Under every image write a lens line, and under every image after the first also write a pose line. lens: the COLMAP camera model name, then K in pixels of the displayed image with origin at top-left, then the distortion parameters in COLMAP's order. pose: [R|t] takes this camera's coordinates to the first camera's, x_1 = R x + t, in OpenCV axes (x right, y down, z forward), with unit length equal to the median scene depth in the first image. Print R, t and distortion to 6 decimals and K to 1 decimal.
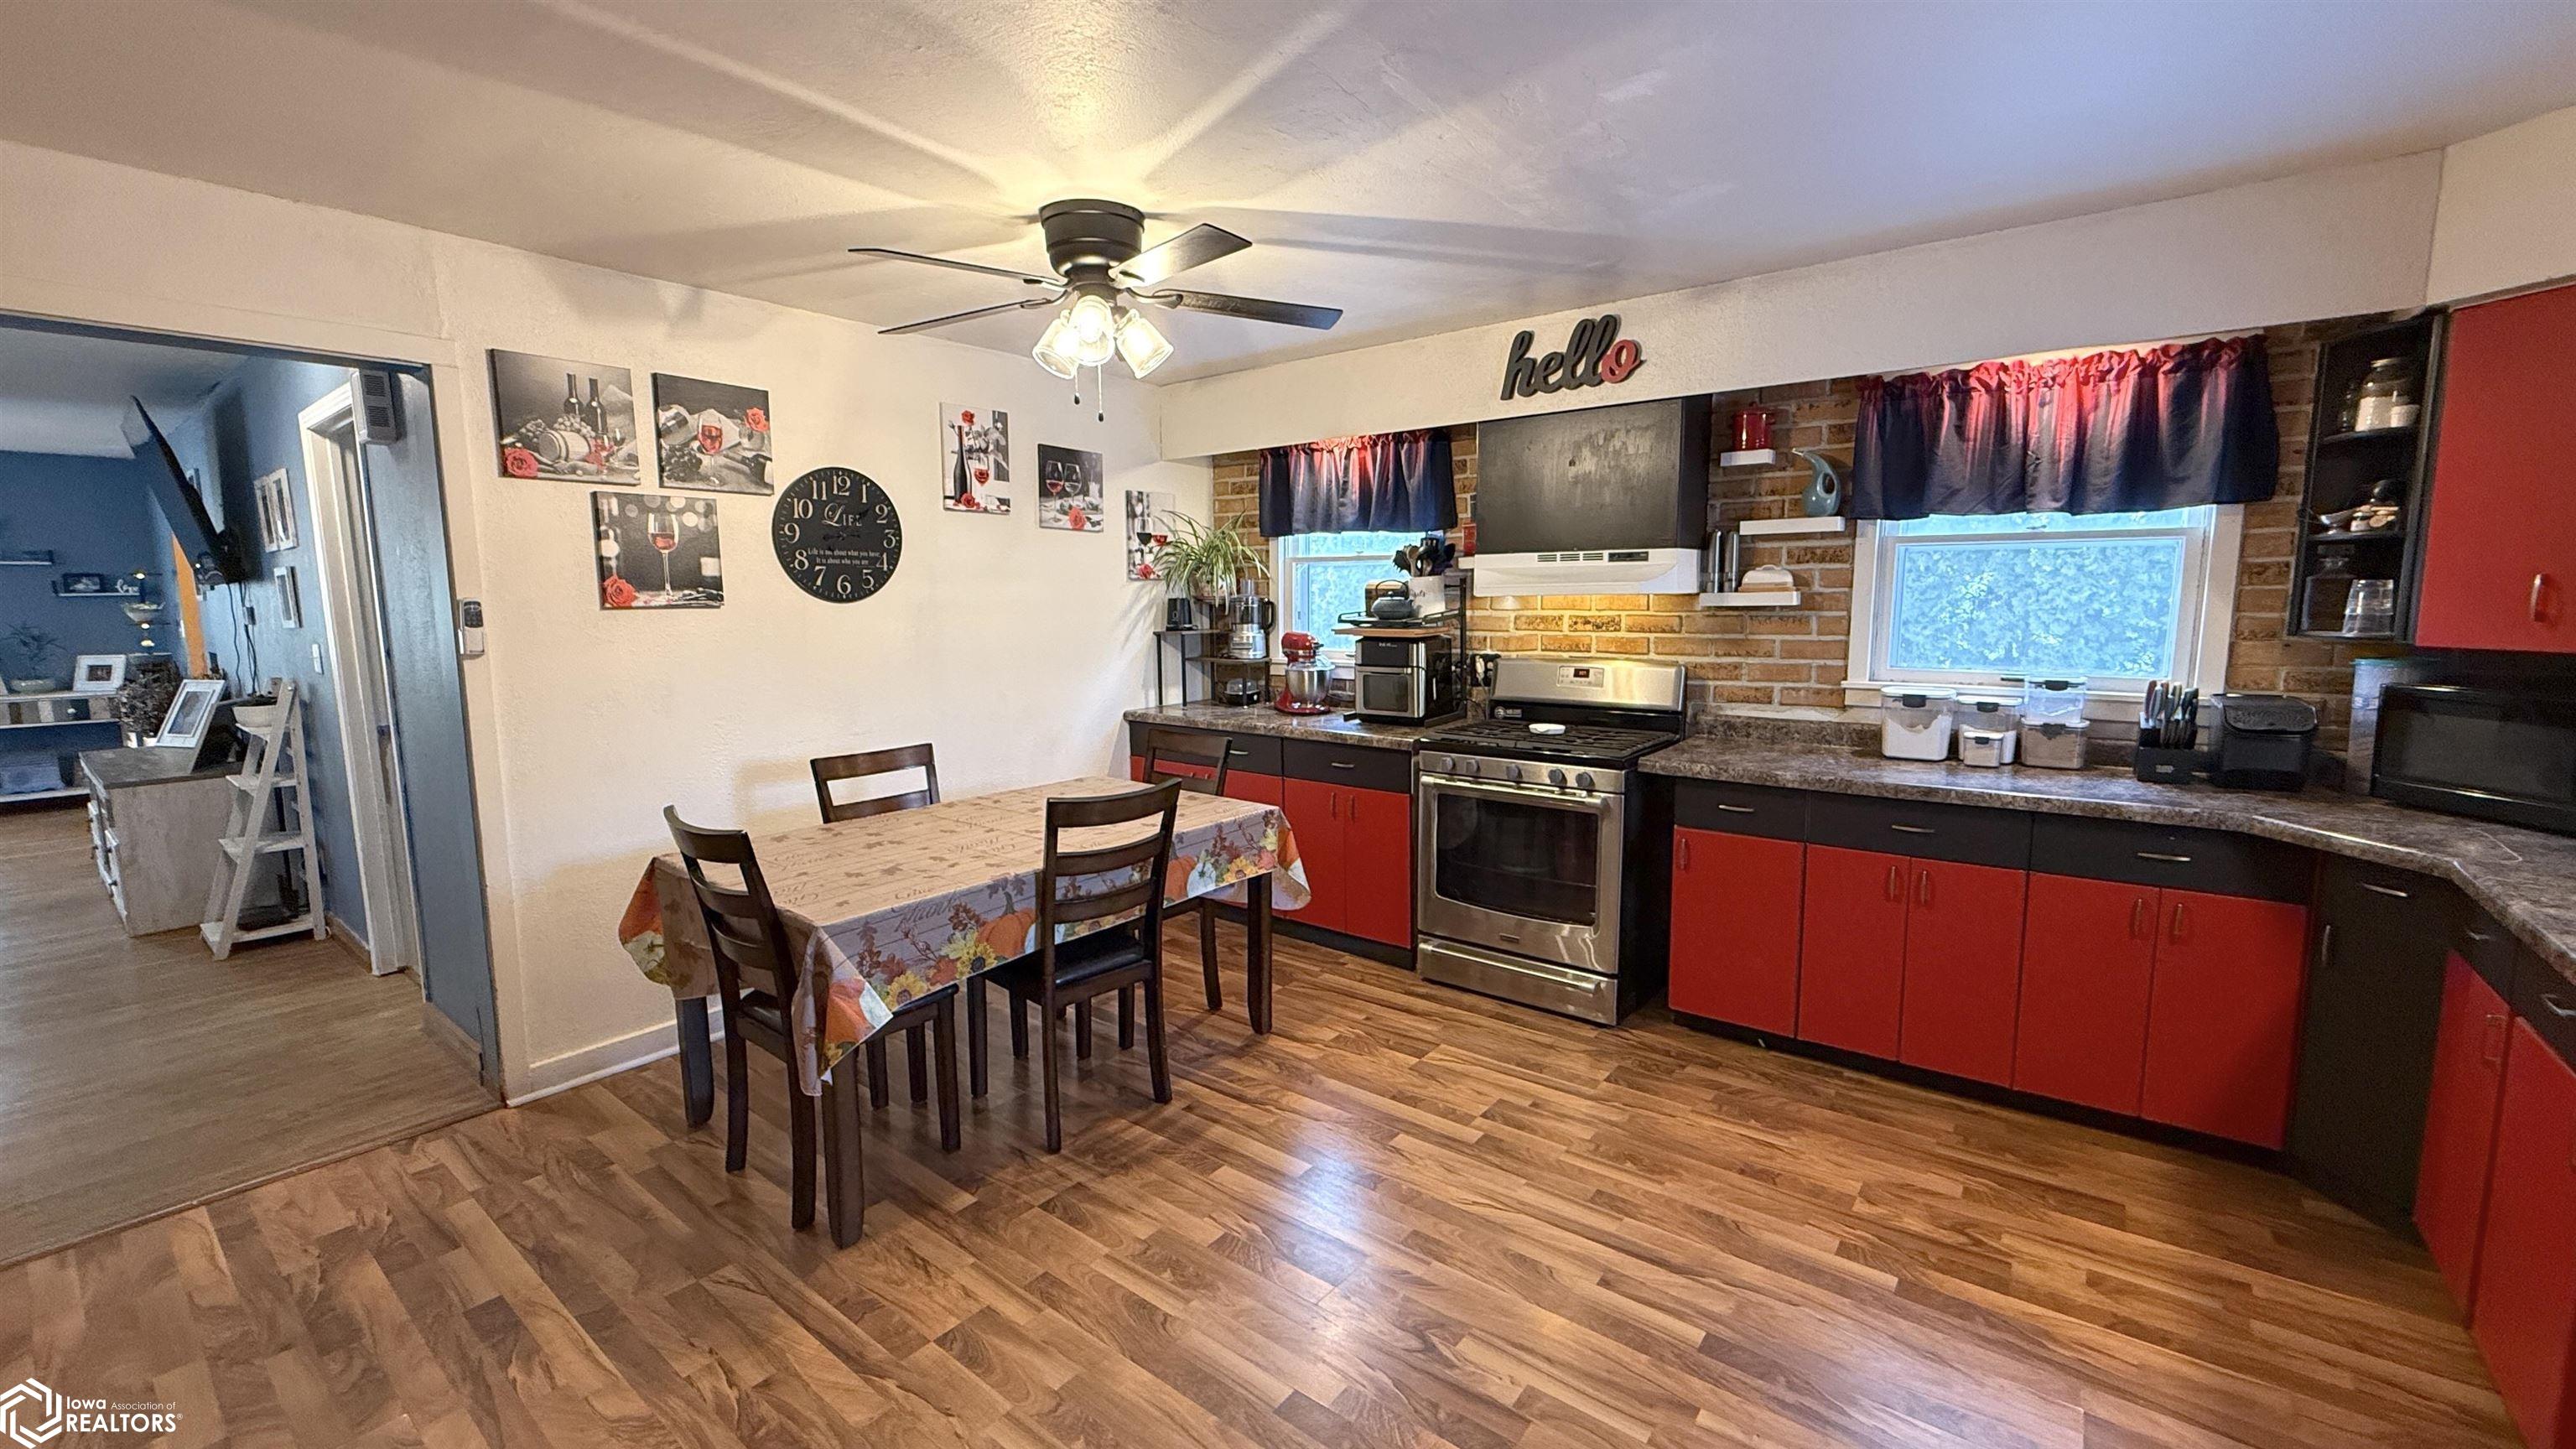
lens RADIAL K [[1024.5, 0, 1284.8], [0, 1024.5, 721.6], [0, 0, 1]] dist [0.000775, -0.000128]
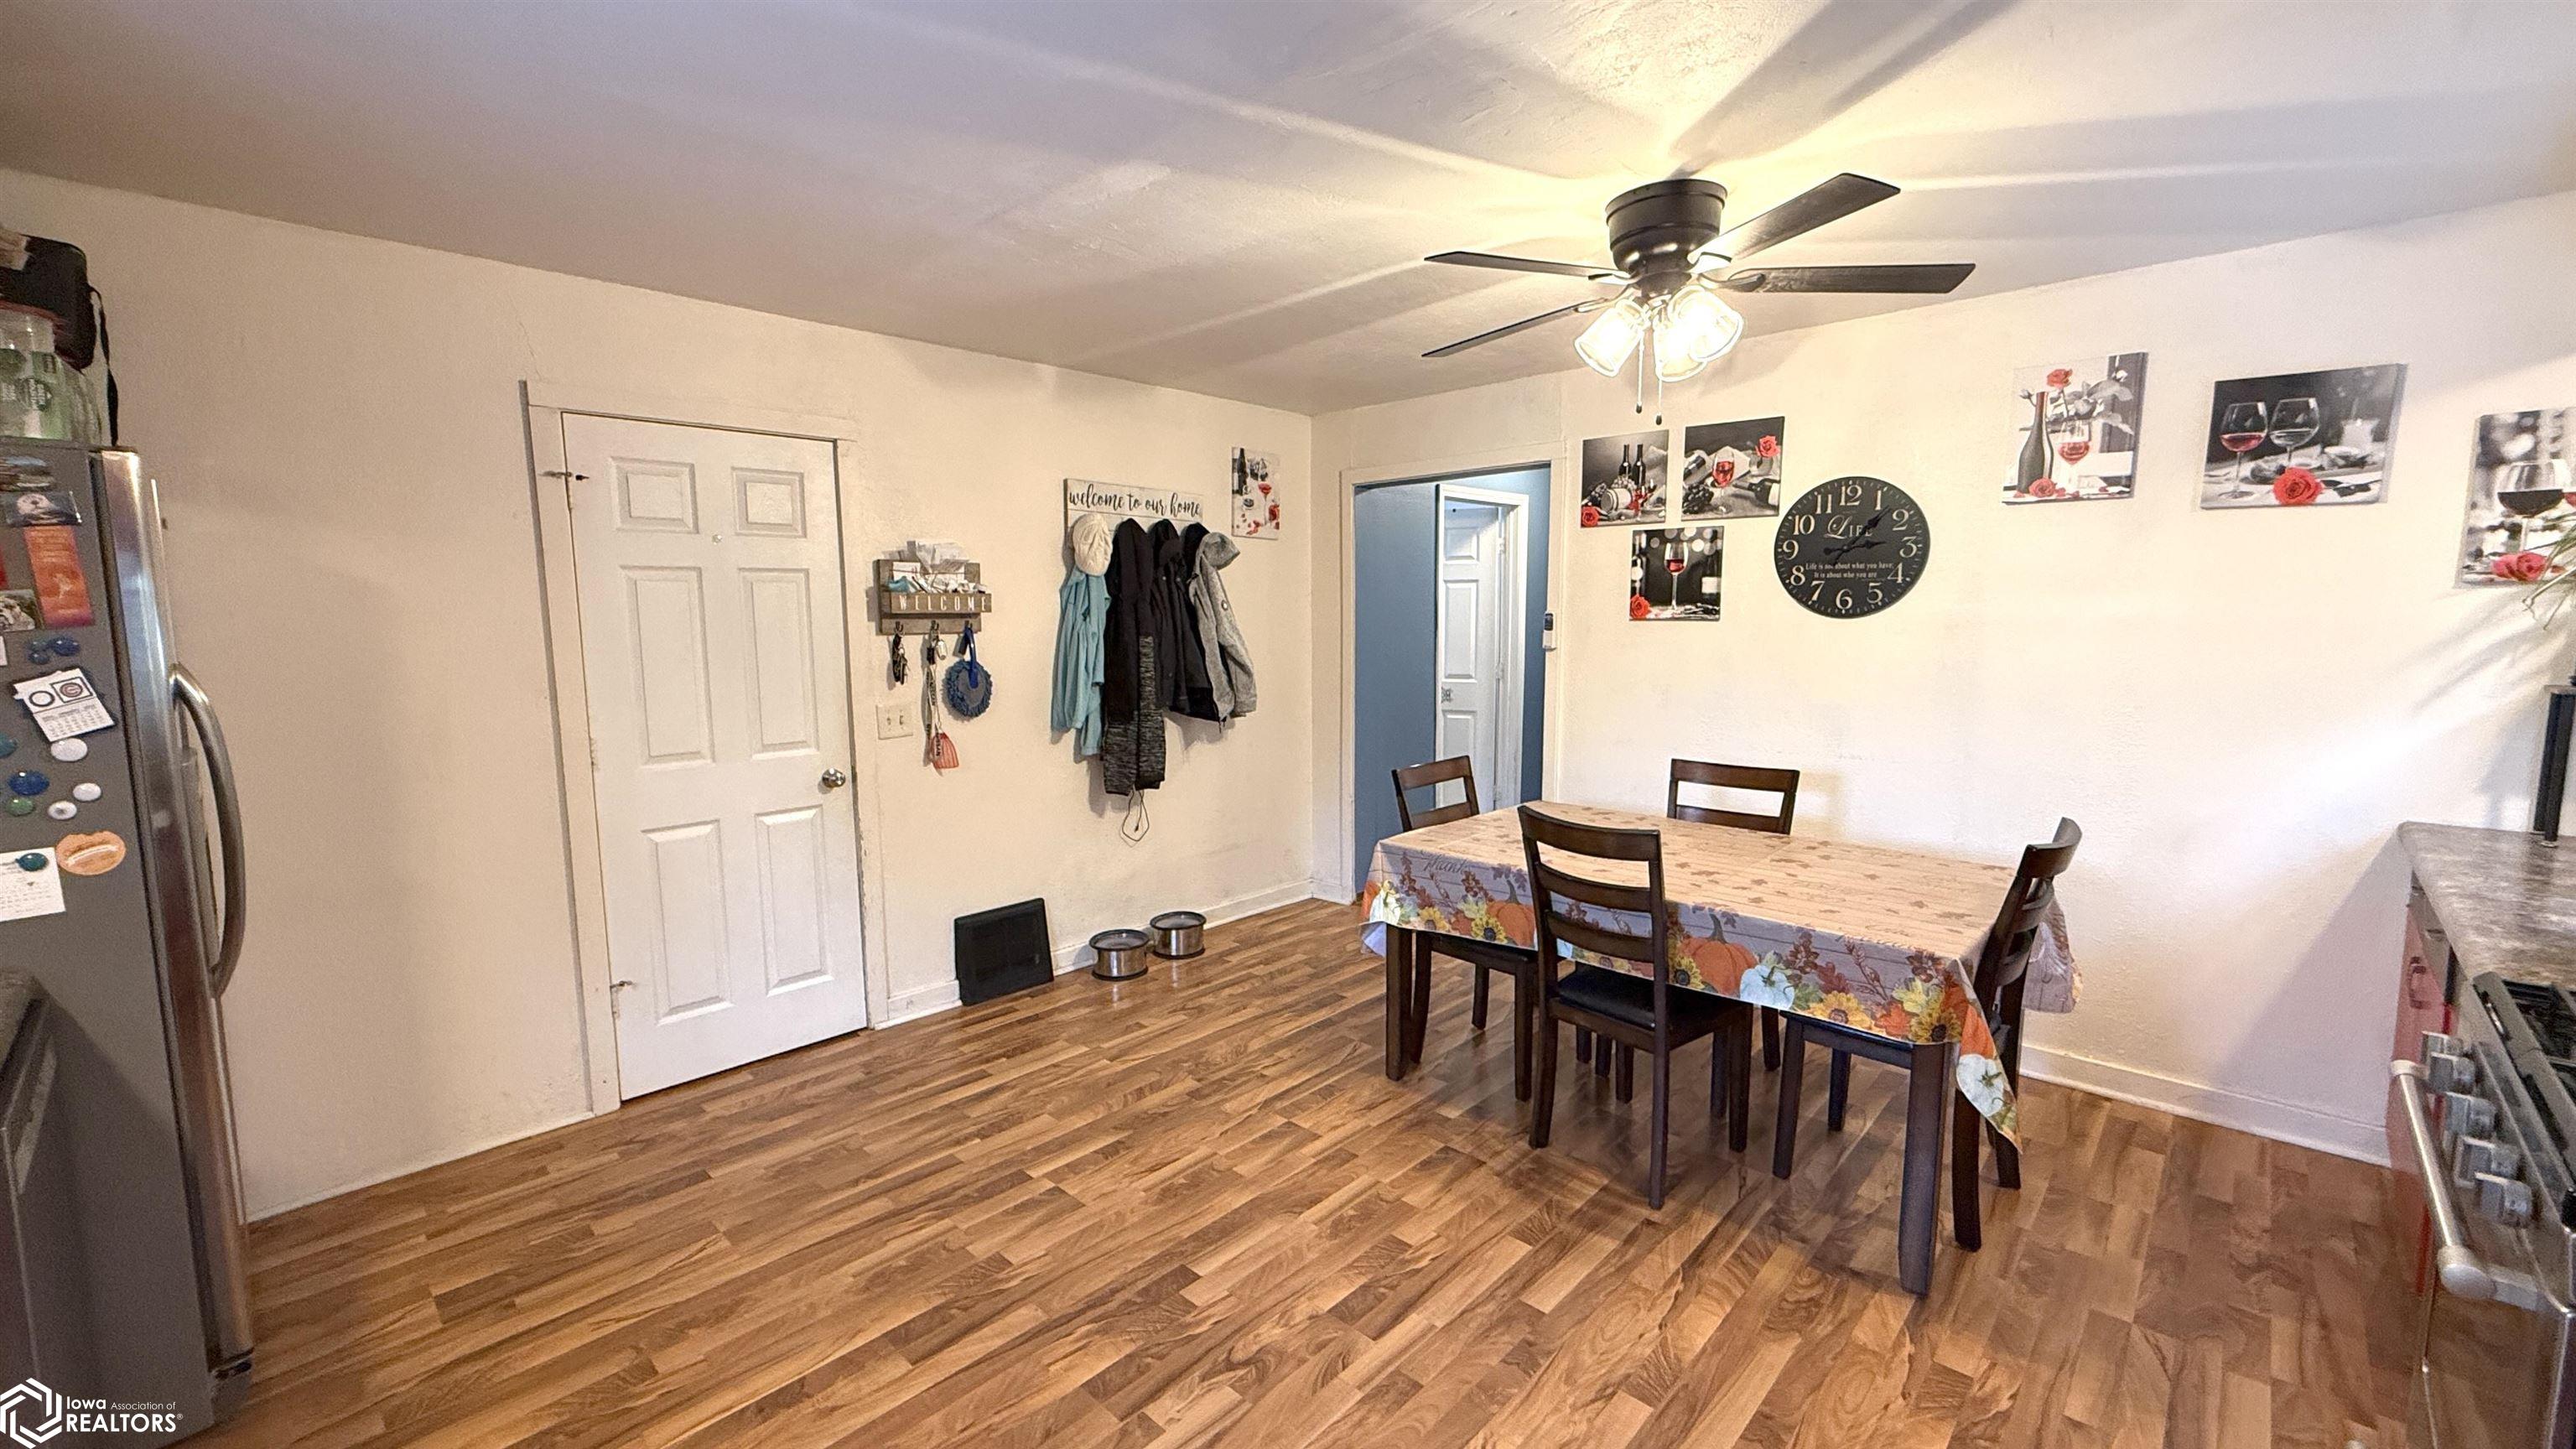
lens RADIAL K [[1024.5, 0, 1284.0], [0, 1024.5, 725.1], [0, 0, 1]] dist [0.000775, -0.000128]
pose [[-0.093067, 0.121596, -0.988207, 0.658754], [-0.118195, 0.984147, 0.132228, -0.094182], [0.988619, 0.129107, -0.077219, 0.651683]]
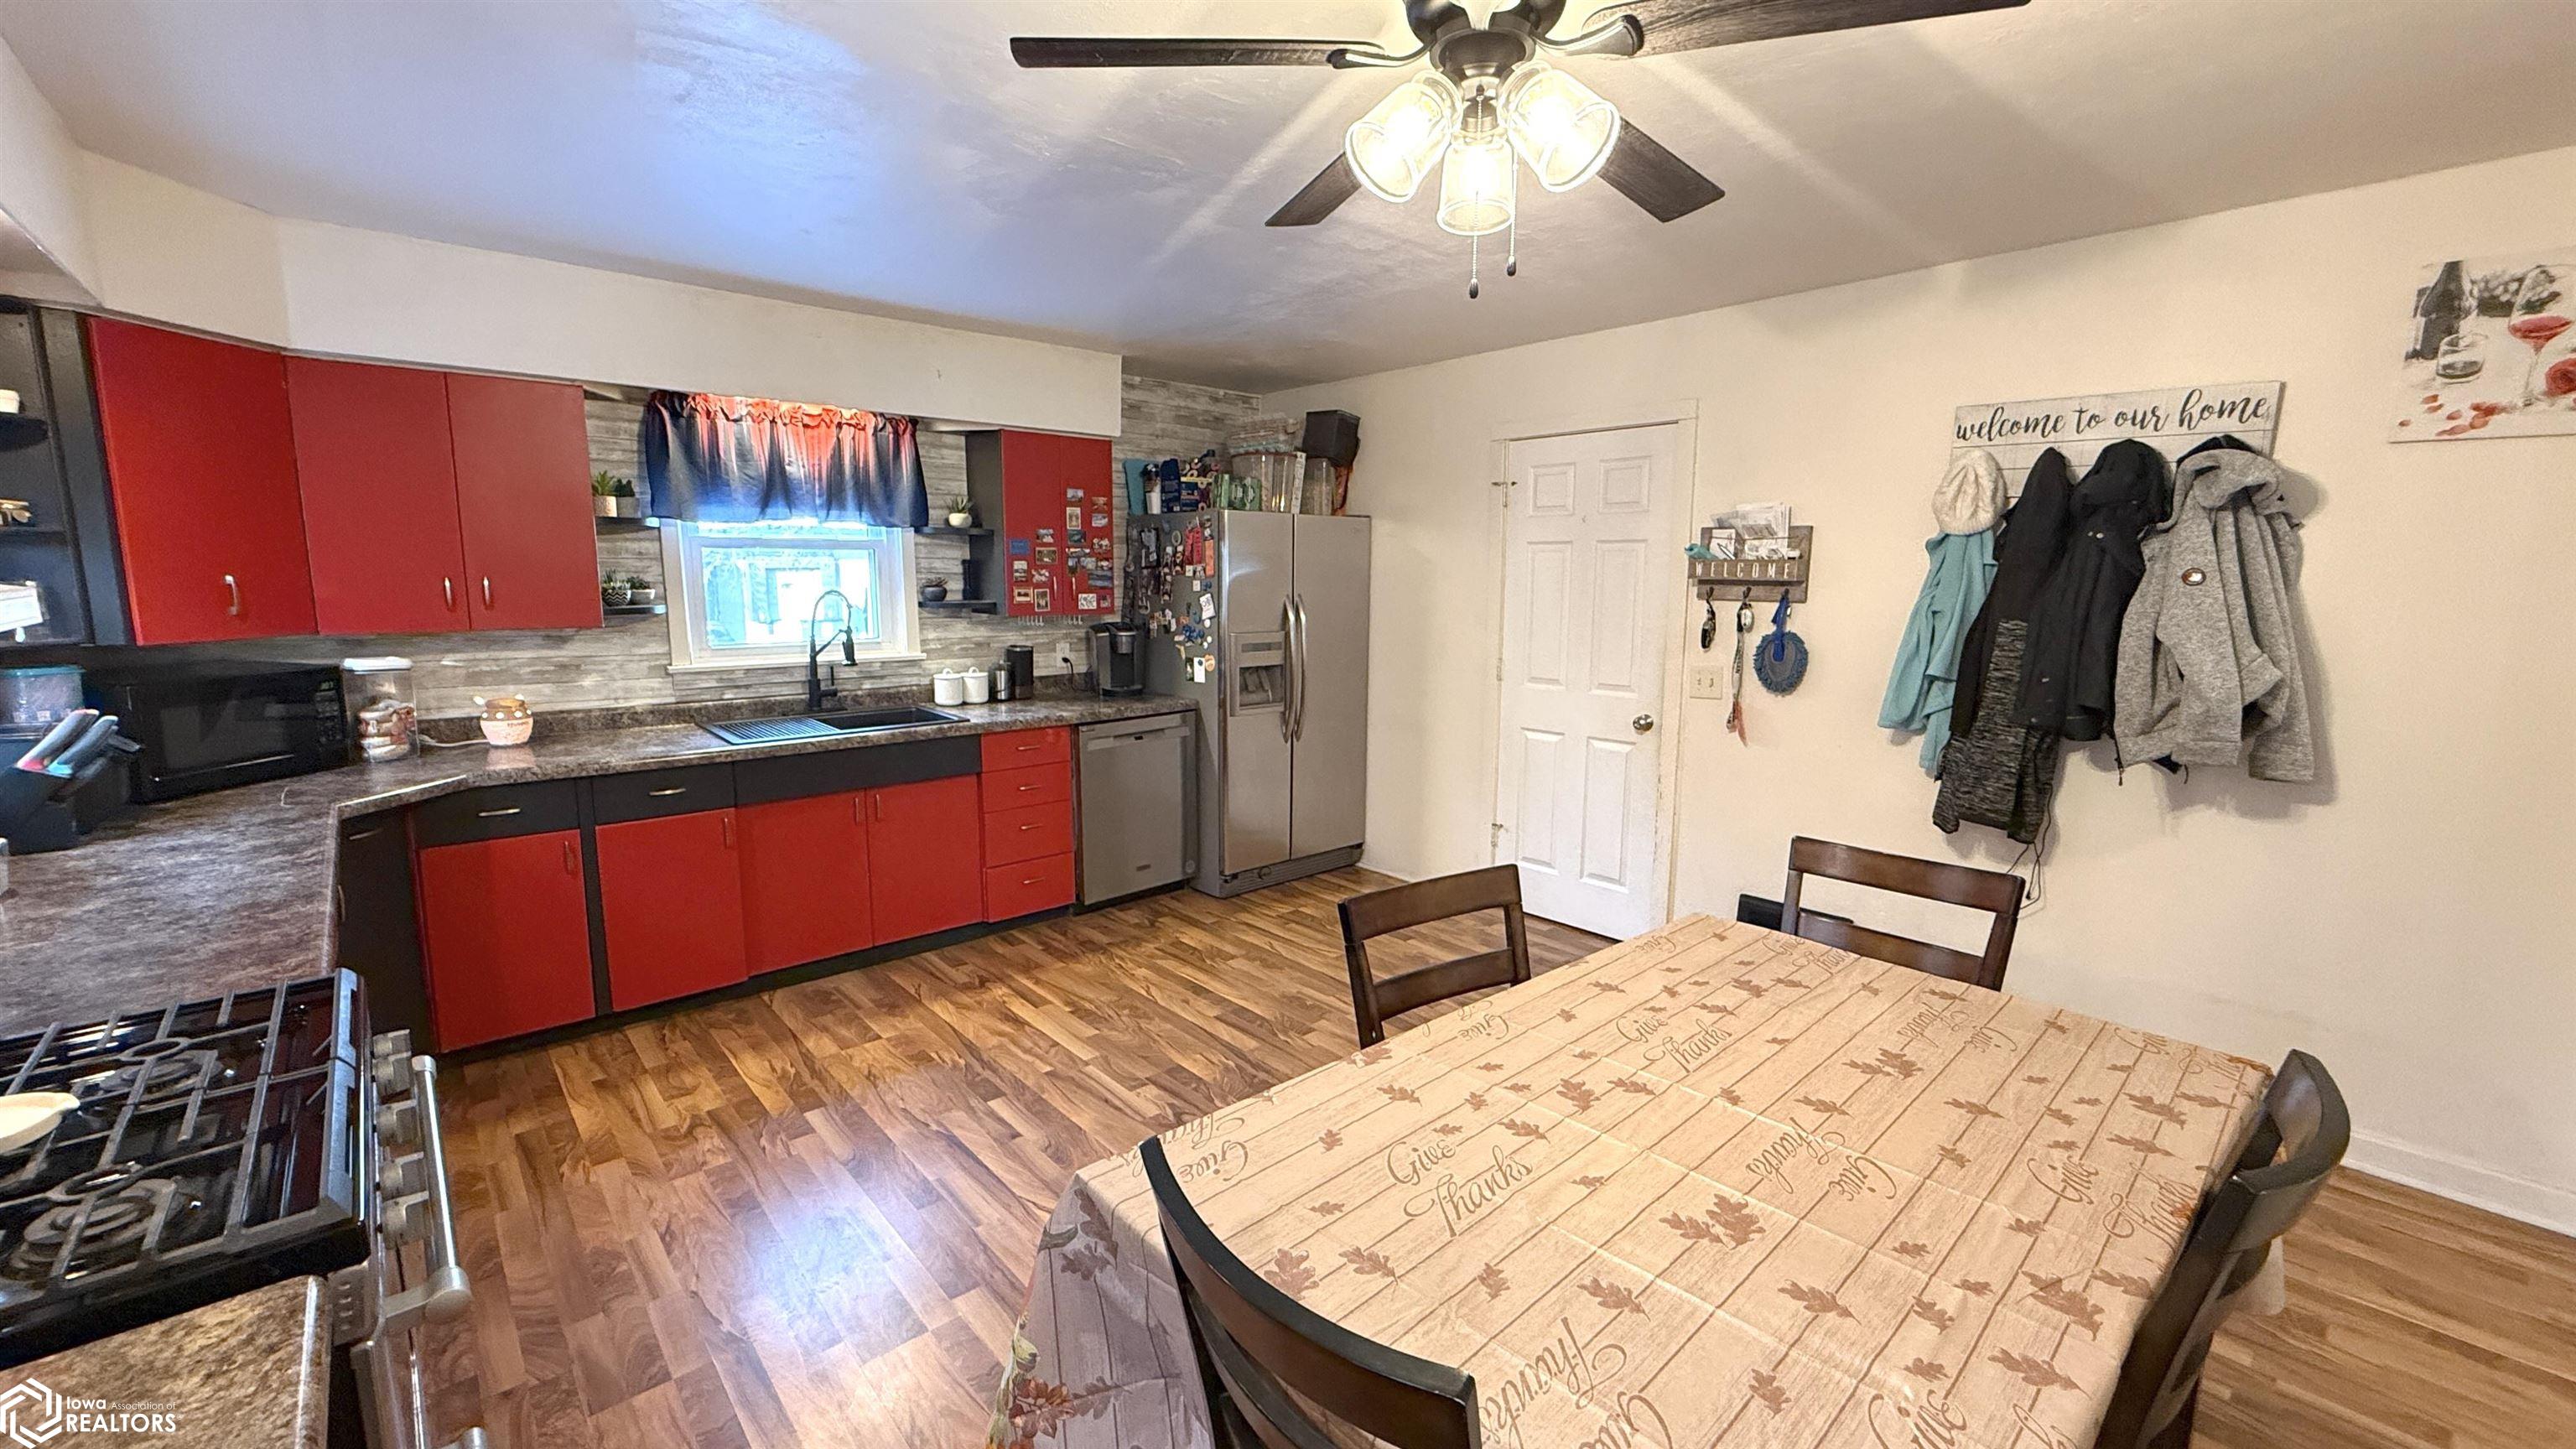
lens RADIAL K [[1024.5, 0, 1285.4], [0, 1024.5, 722.0], [0, 0, 1]] dist [0.000775, -0.000128]
pose [[-0.984986, -0.020657, 0.171392, -0.151223], [0.026700, 0.962638, 0.269471, -0.187096], [-0.170555, 0.270001, -0.947634, 1.360655]]
